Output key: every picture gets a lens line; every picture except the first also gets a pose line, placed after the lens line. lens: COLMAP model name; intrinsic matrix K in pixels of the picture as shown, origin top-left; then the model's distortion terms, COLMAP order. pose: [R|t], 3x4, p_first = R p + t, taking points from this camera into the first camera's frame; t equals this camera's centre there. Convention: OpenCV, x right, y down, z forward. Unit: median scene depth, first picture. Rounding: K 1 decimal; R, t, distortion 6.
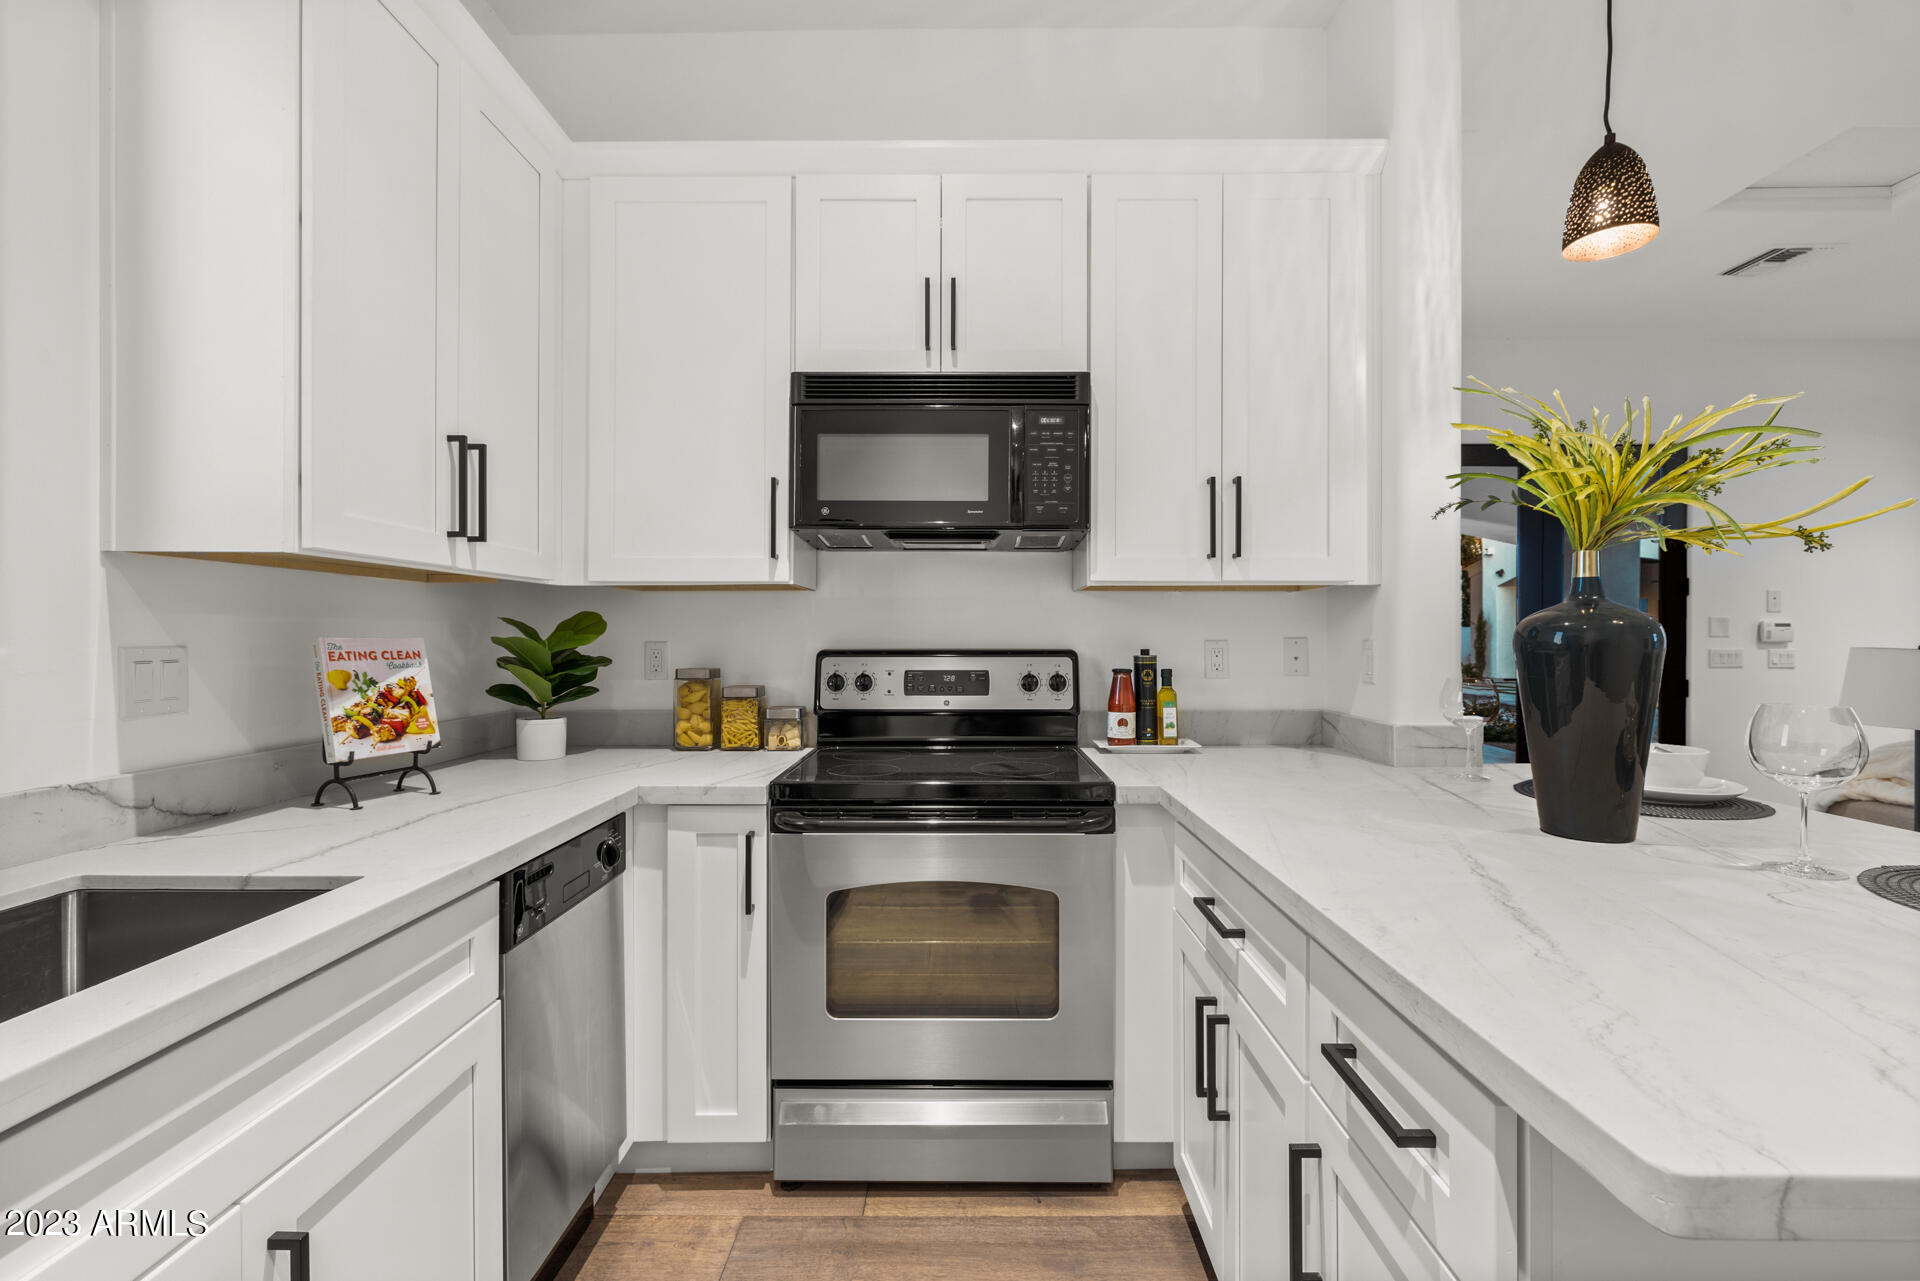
lens RADIAL K [[809.8, 0, 953.1], [0, 809.8, 630.9], [0, 0, 1]] dist [-0.001220, 0.000805]
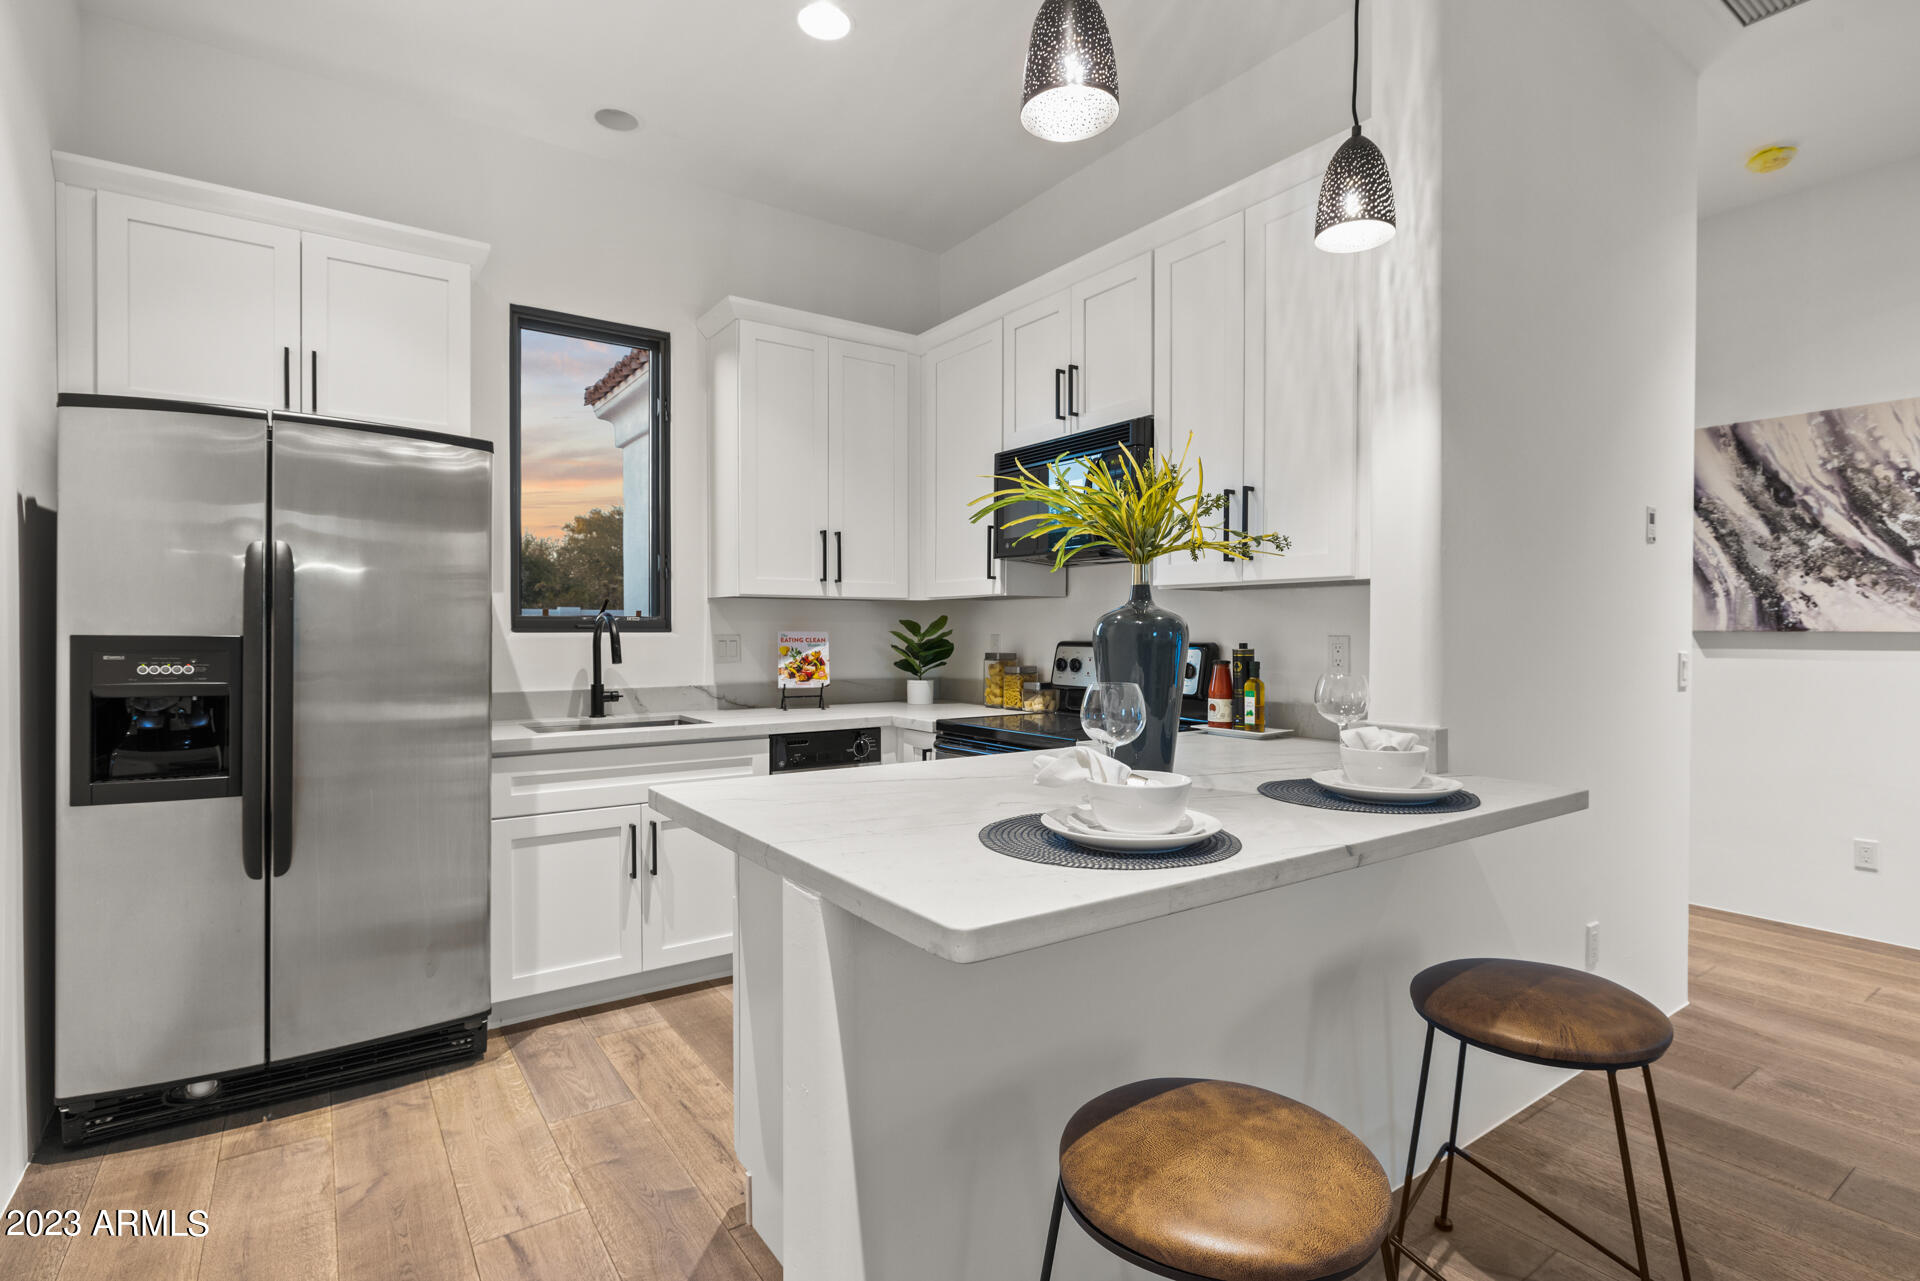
lens RADIAL K [[922.3, 0, 956.3], [0, 922.3, 641.3], [0, 0, 1]] dist [-0.001192, -0.000321]
pose [[0.581761, 0.010108, -0.813297, 1.323151], [0.004319, 0.999870, 0.015516, -0.001435], [0.813348, -0.012540, 0.581642, -0.054777]]
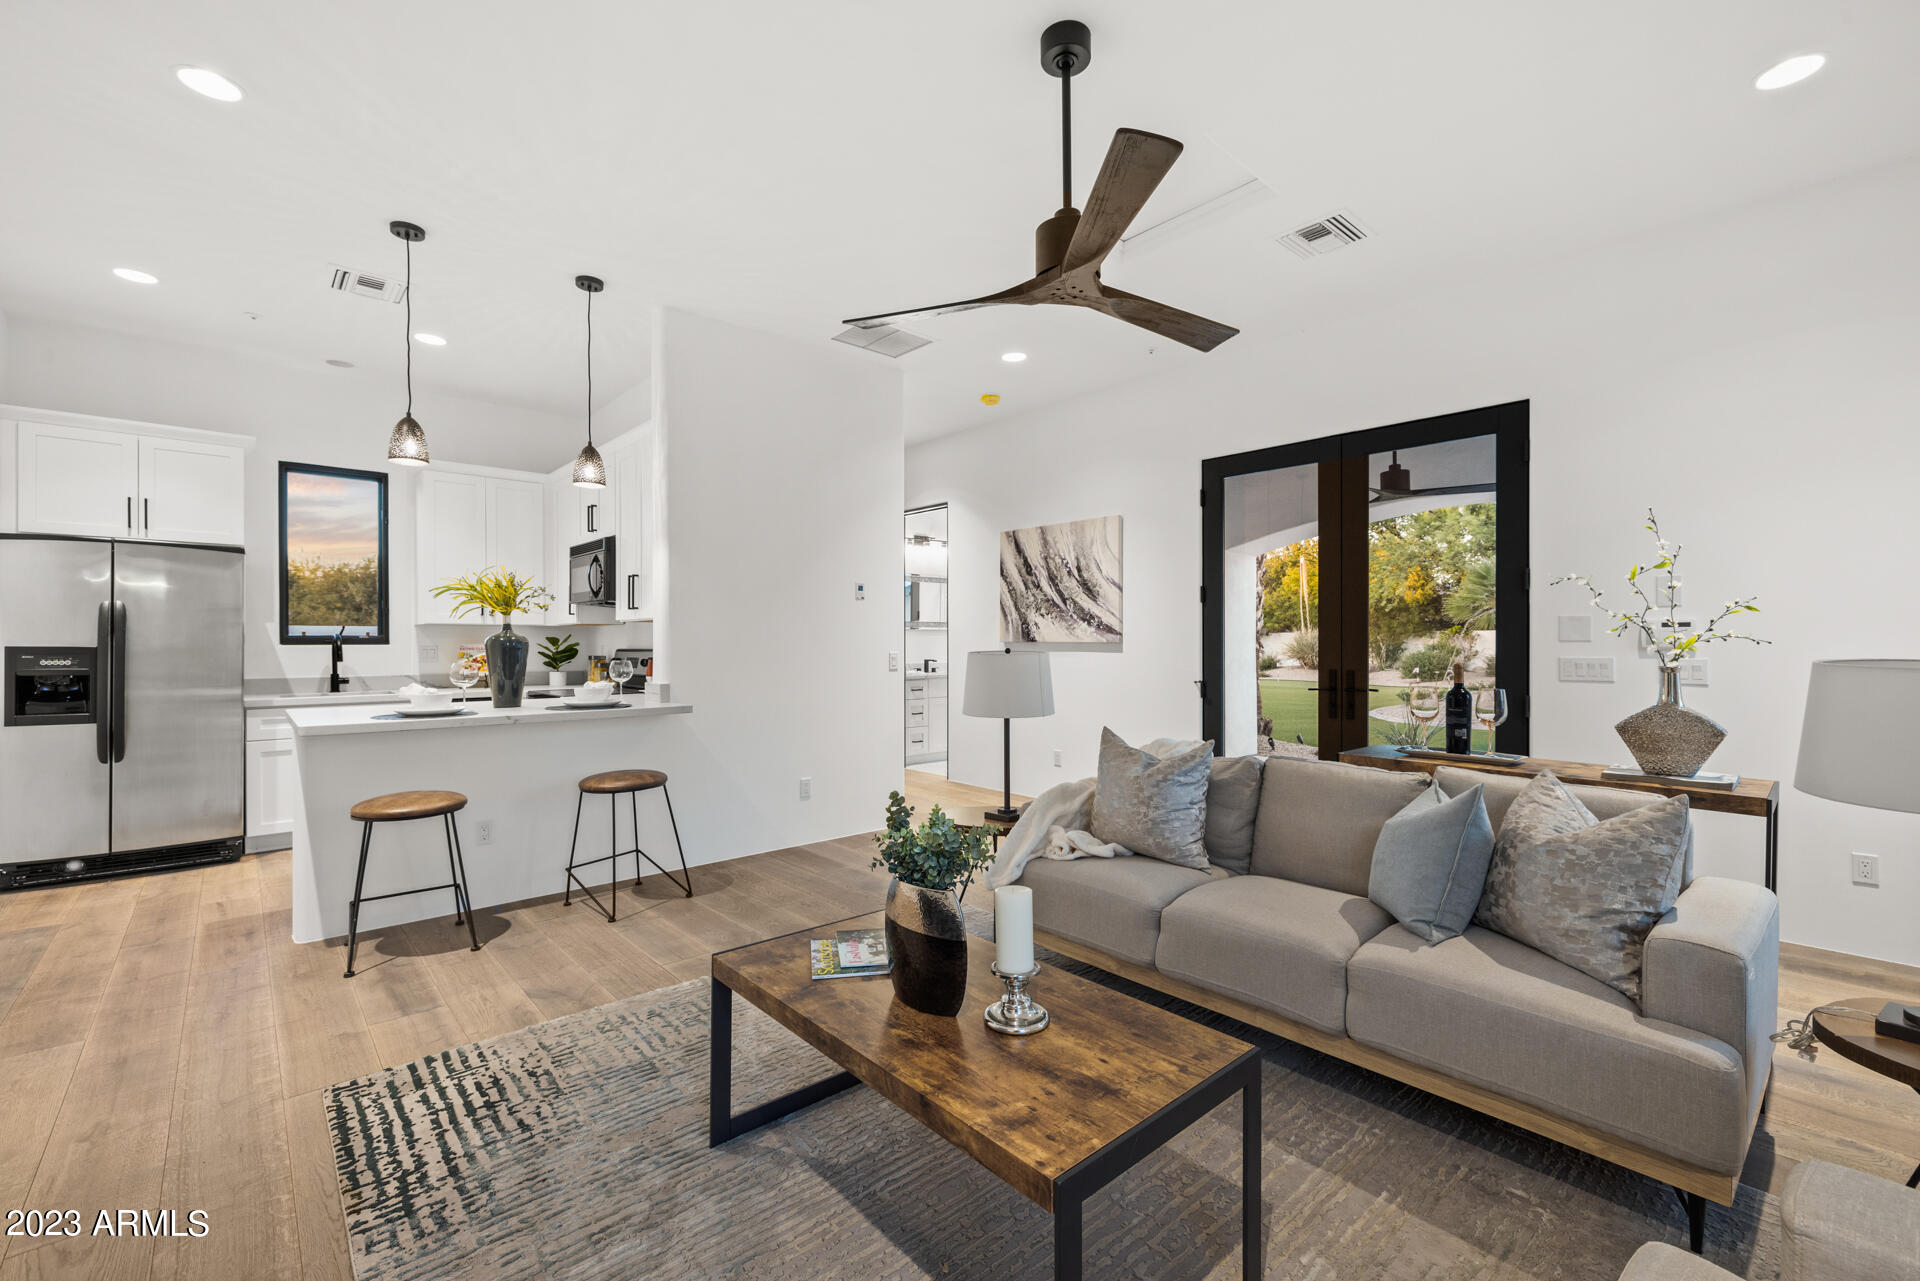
lens RADIAL K [[809.8, 0, 957.9], [0, 809.8, 643.4], [0, 0, 1]] dist [-0.001220, 0.000805]
pose [[0.679104, -0.000289, -0.734042, 3.108691], [0.006894, 0.999958, 0.005984, 0.000223], [0.734009, -0.009124, 0.679078, 0.118794]]
